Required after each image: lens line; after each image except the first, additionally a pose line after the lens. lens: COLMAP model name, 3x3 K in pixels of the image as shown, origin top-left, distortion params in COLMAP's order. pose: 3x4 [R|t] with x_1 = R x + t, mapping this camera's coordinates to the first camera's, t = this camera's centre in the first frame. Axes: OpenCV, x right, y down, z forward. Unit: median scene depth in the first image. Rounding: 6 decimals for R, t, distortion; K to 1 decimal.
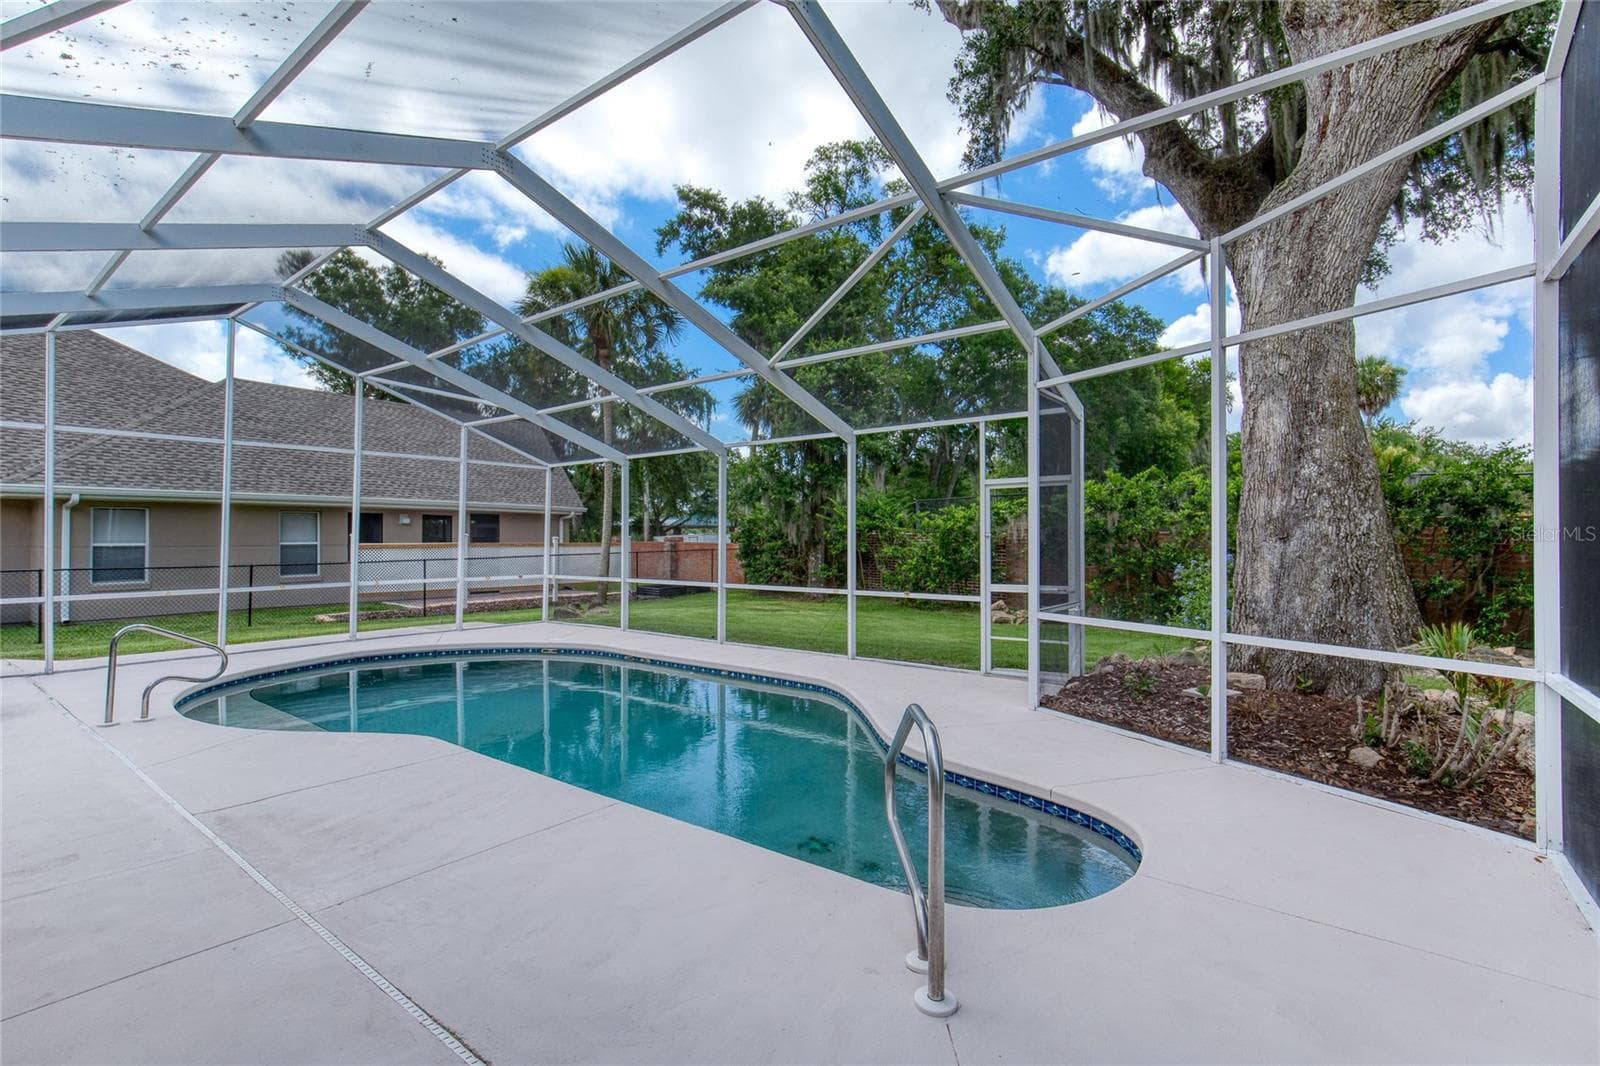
lens RADIAL K [[735.2, 0, 810.0], [0, 735.2, 520.6], [0, 0, 1]] dist [-0.000663, 0.000586]
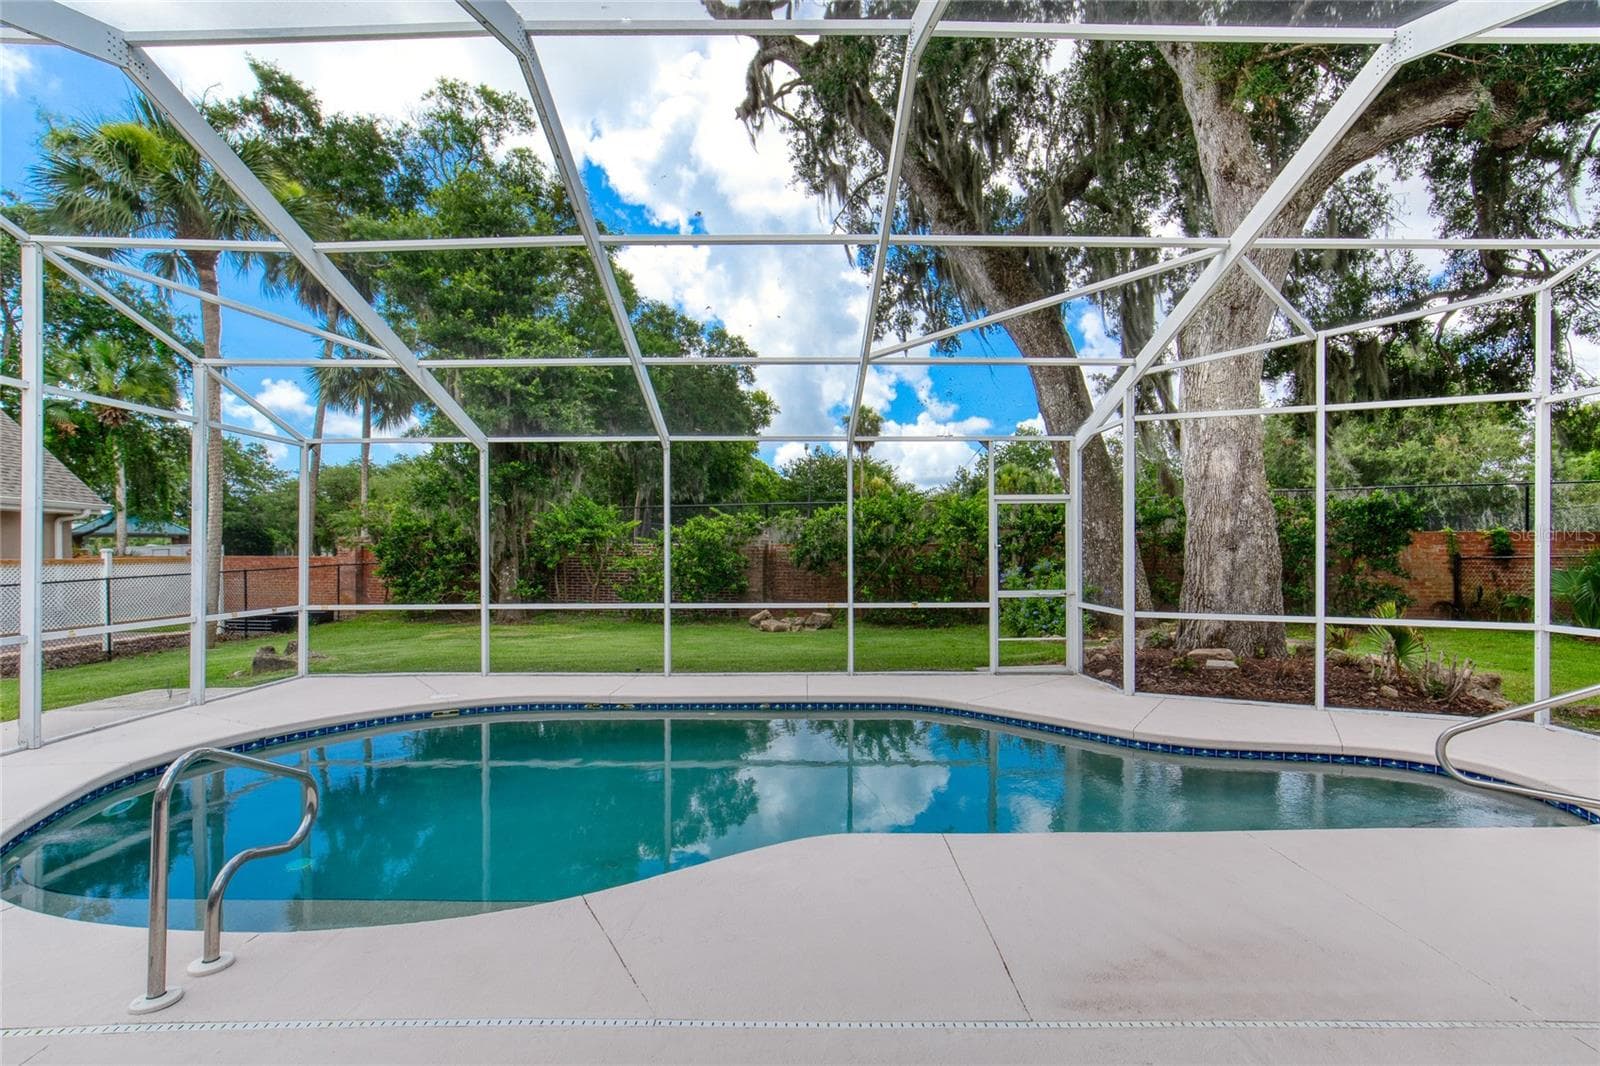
lens RADIAL K [[735.2, 0, 806.1], [0, 735.2, 542.7], [0, 0, 1]] dist [-0.000663, 0.000586]
pose [[0.782988, 0.003777, 0.622026, -0.754200], [-0.012481, 0.999876, 0.009640, 0.008742], [-0.621912, -0.015312, 0.782937, 0.368696]]
